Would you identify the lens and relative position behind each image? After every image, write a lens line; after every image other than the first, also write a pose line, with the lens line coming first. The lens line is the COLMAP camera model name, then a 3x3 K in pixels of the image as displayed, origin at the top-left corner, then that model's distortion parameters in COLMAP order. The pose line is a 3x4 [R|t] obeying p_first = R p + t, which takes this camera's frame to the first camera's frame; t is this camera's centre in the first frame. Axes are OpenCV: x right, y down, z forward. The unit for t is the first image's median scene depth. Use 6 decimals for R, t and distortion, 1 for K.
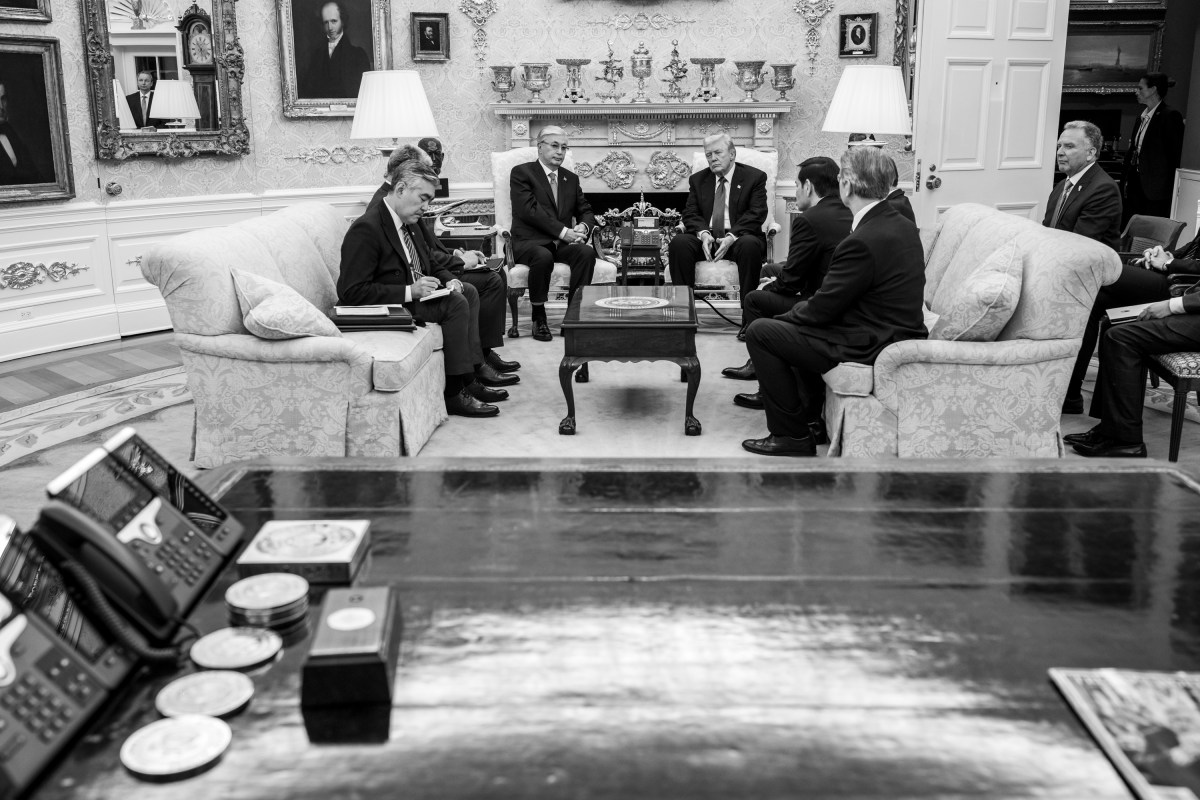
lens RADIAL K [[1146.2, 0, 596.7], [0, 1146.2, 402.8], [0, 0, 1]] dist [0.000808, -0.007495]
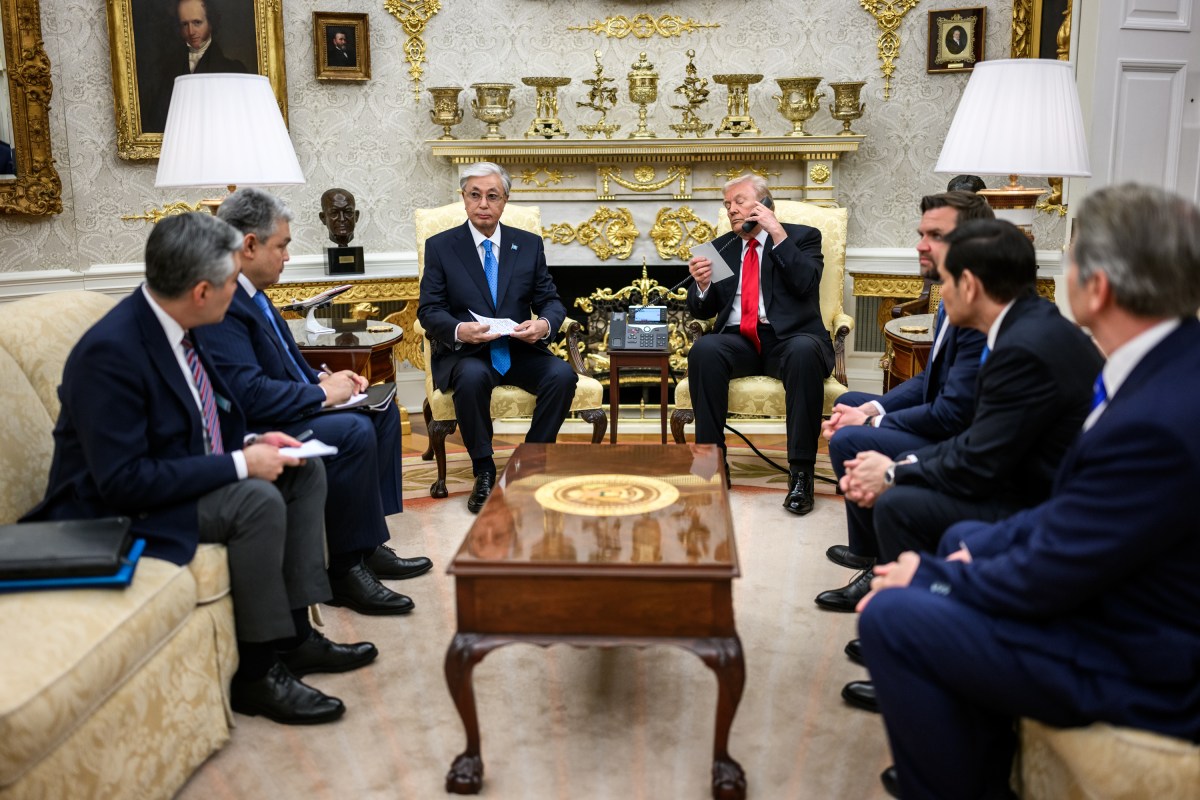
lens RADIAL K [[1145.8, 0, 590.0], [0, 1145.8, 398.3], [0, 0, 1]] dist [0.000881, -0.005847]
pose [[0.999753, 0.000920, -0.022212, 0.022418], [-0.002105, 0.998573, -0.053368, -0.066637], [0.022131, 0.053402, 0.998328, 0.311571]]
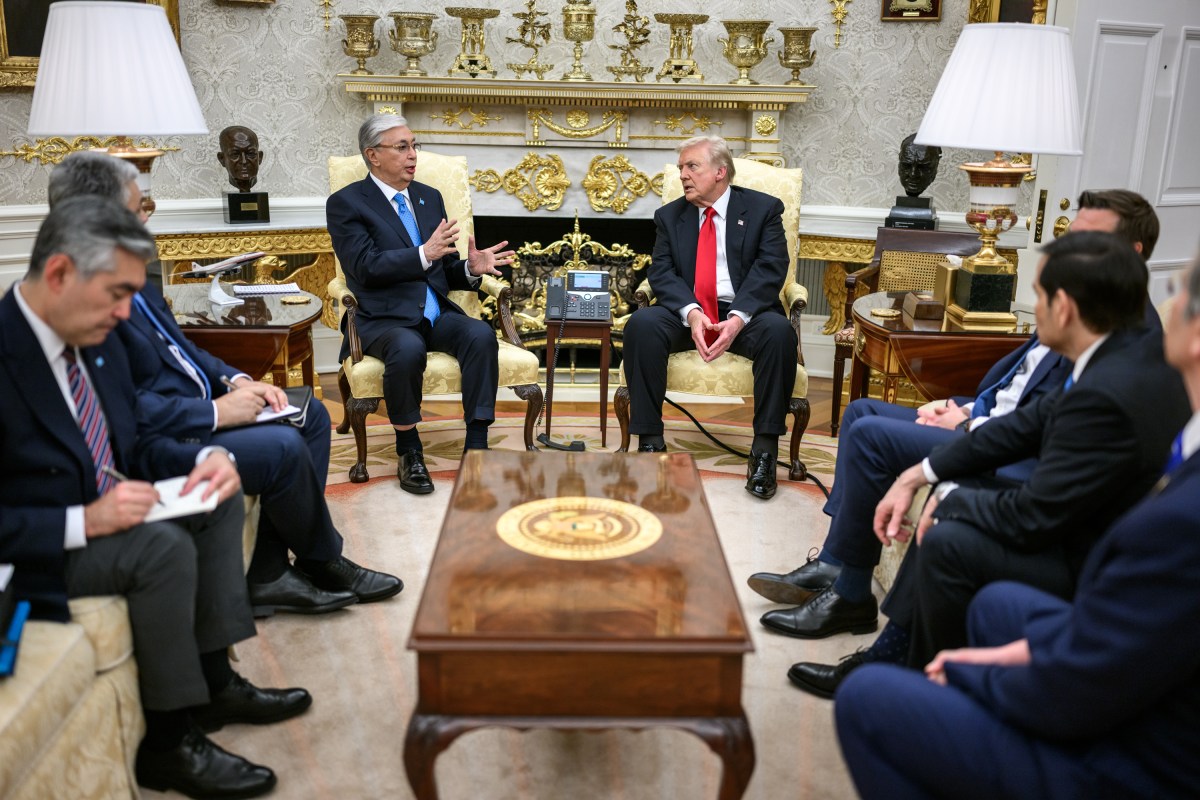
lens RADIAL K [[1146.2, 0, 596.7], [0, 1146.2, 402.8], [0, 0, 1]] dist [0.000808, -0.007495]
pose [[0.996967, 0.009770, 0.077209, 0.001572], [-0.011219, 0.999769, 0.018359, -0.093434], [-0.077012, -0.019169, 0.996846, 0.356358]]
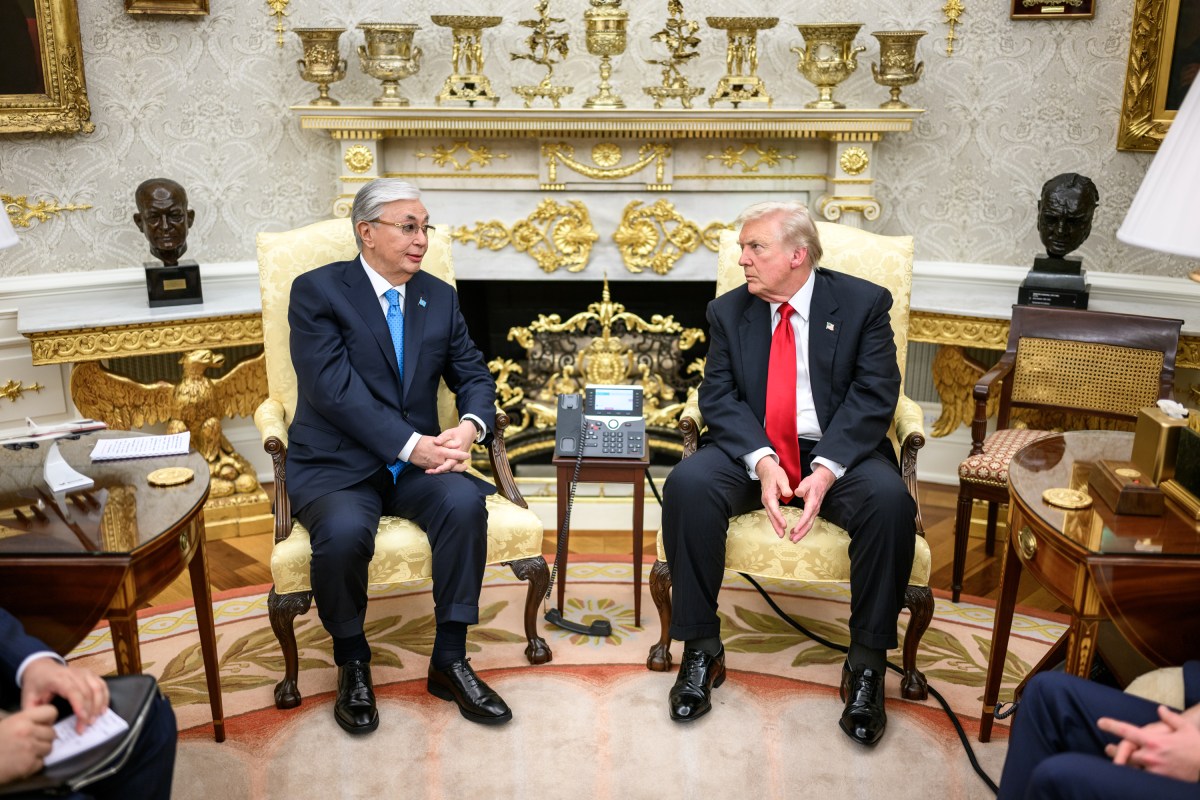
lens RADIAL K [[1145.8, 0, 590.0], [0, 1145.8, 398.3], [0, 0, 1]] dist [0.000881, -0.005847]
pose [[0.999711, 0.004208, 0.023683, 0.021426], [-0.005070, 0.999322, 0.036466, -0.156254], [-0.023514, -0.036575, 0.999054, 0.509563]]
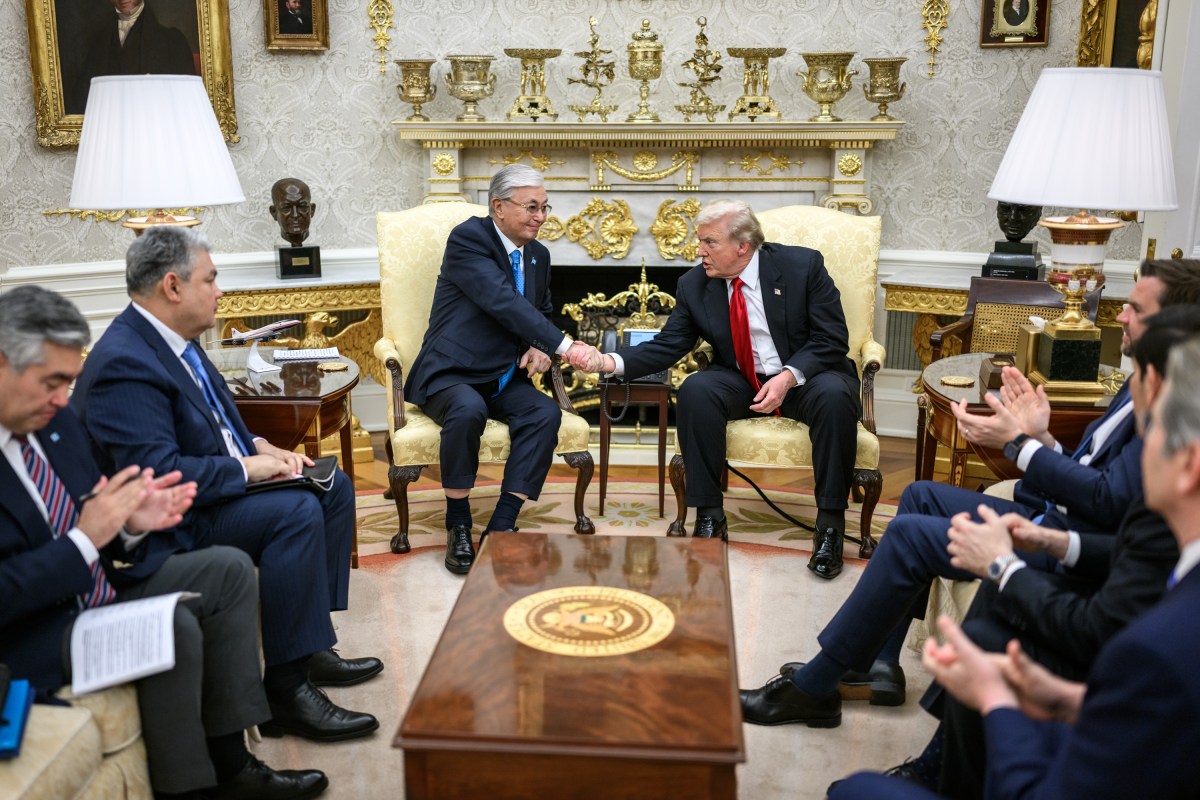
lens RADIAL K [[1263.5, 0, 552.5], [0, 1263.5, 429.3], [0, 0, 1]] dist [0.002398, -0.007865]
pose [[0.998769, 0.016801, -0.046662, 0.024759], [-0.016411, 0.999827, 0.008729, -0.105891], [0.046800, -0.007952, 0.998873, 0.335973]]
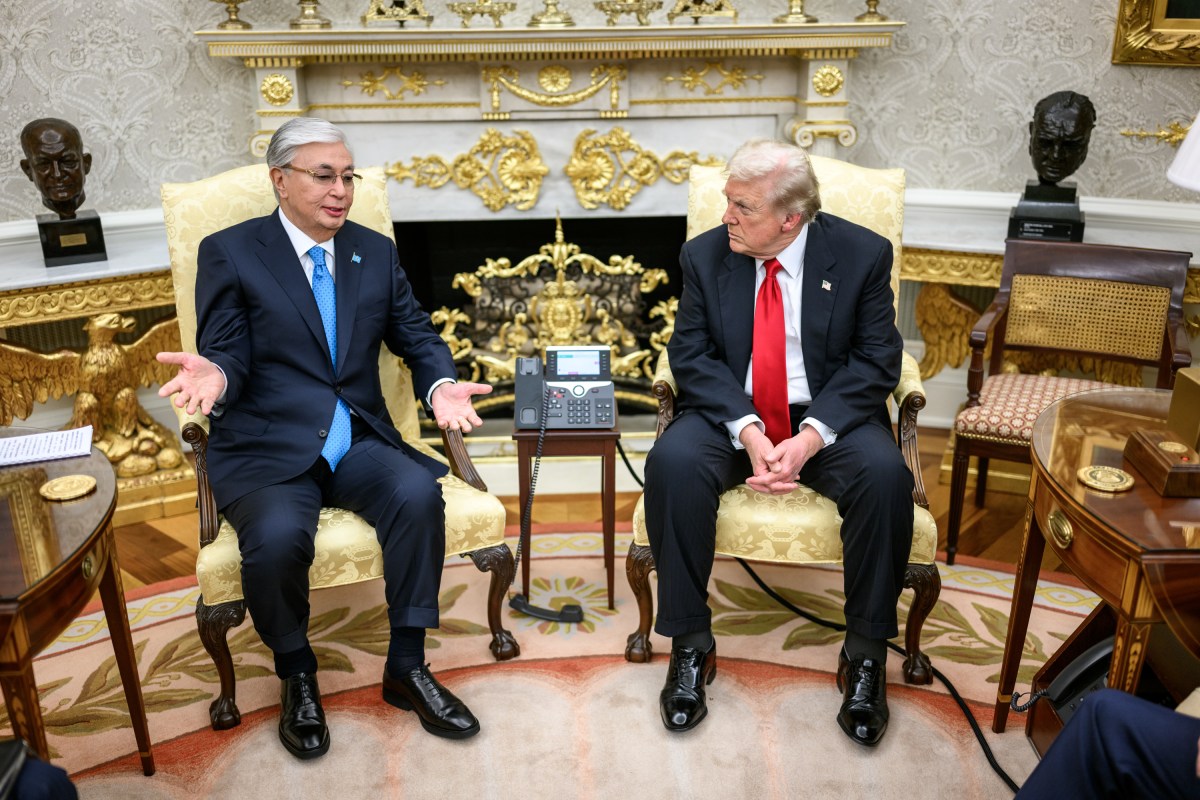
lens RADIAL K [[1145.8, 0, 590.0], [0, 1145.8, 398.3], [0, 0, 1]] dist [0.000881, -0.005847]
pose [[0.996715, -0.032043, 0.074381, 0.016067], [0.023582, 0.993433, 0.111958, -0.169905], [-0.077480, -0.109837, 0.990925, 0.552313]]
